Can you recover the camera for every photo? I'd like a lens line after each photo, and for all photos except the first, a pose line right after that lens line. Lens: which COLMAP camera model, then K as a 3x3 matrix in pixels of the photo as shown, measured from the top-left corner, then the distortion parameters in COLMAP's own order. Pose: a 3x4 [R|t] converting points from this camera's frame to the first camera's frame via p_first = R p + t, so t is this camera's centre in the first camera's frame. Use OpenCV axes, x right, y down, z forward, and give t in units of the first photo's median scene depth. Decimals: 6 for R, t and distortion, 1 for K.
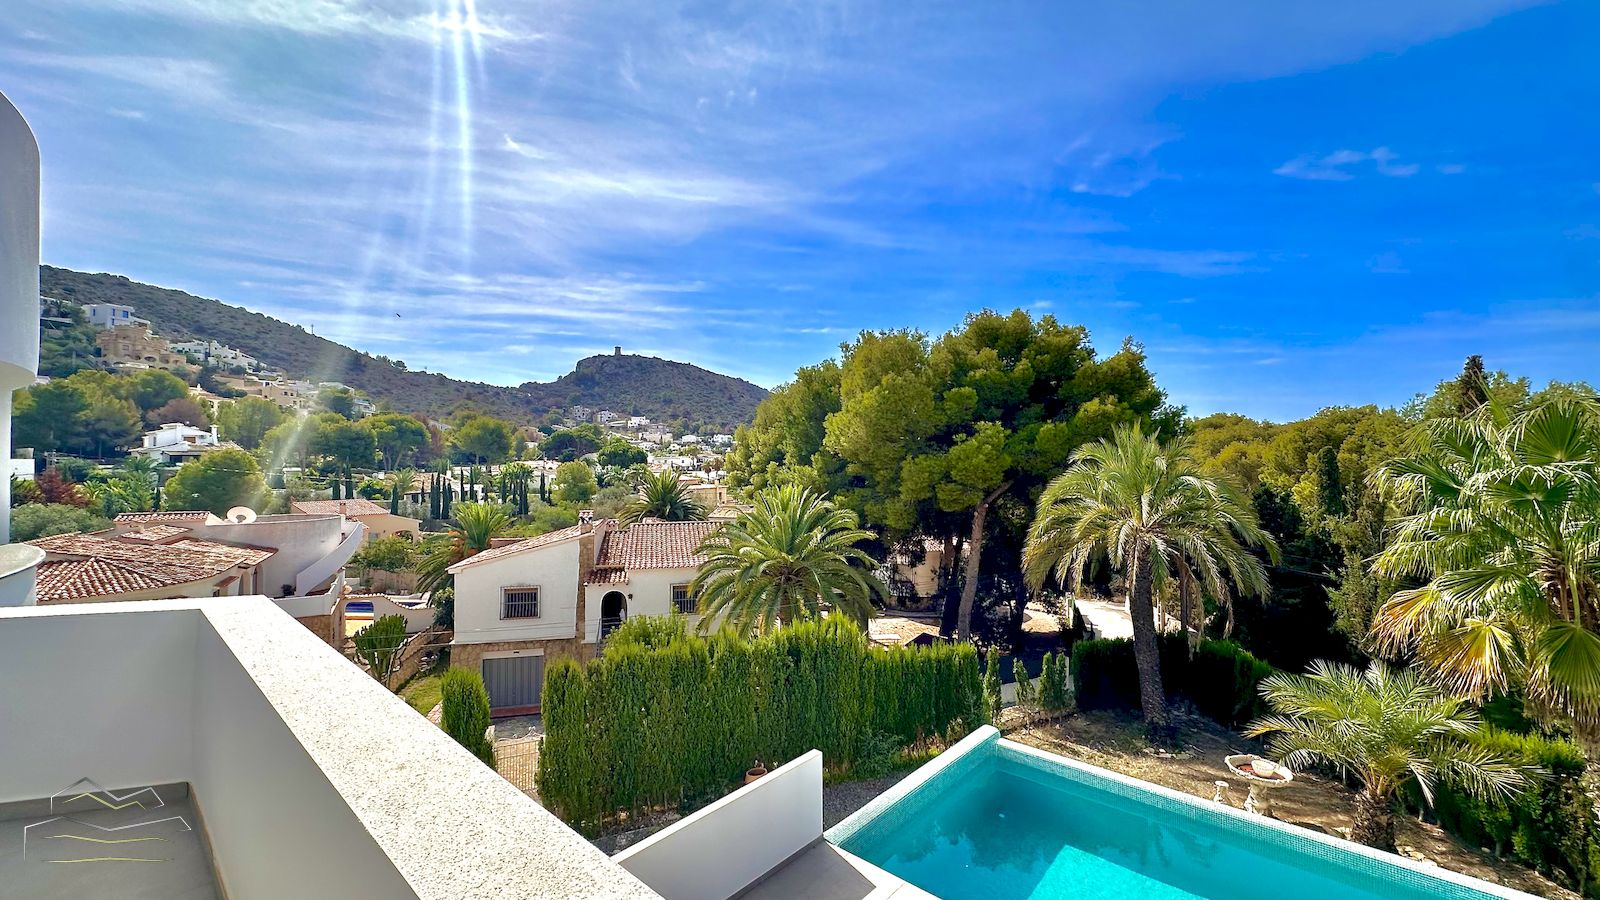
lens RADIAL K [[653.0, 0, 801.4], [0, 653.0, 448.1], [0, 0, 1]] dist [0.000728, 0.000318]
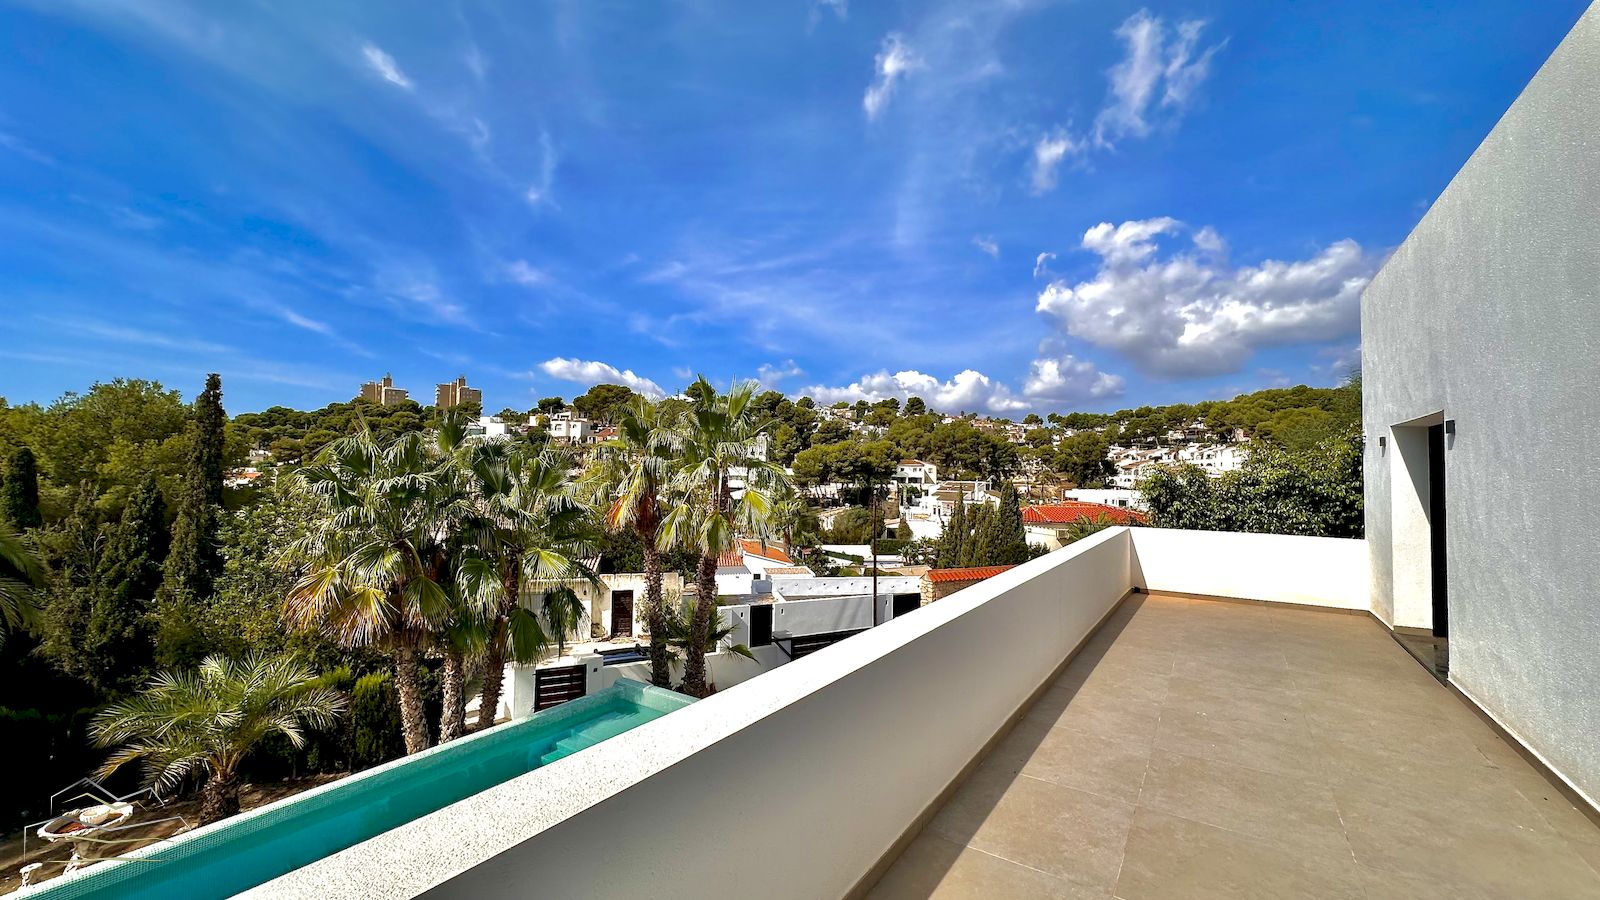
lens RADIAL K [[653.0, 0, 801.4], [0, 653.0, 448.1], [0, 0, 1]] dist [0.000728, 0.000318]
pose [[-0.098006, 0.021534, 0.994953, -0.280320], [-0.020504, 0.999510, -0.023652, -0.008682], [-0.994975, -0.022718, -0.097516, 0.140058]]
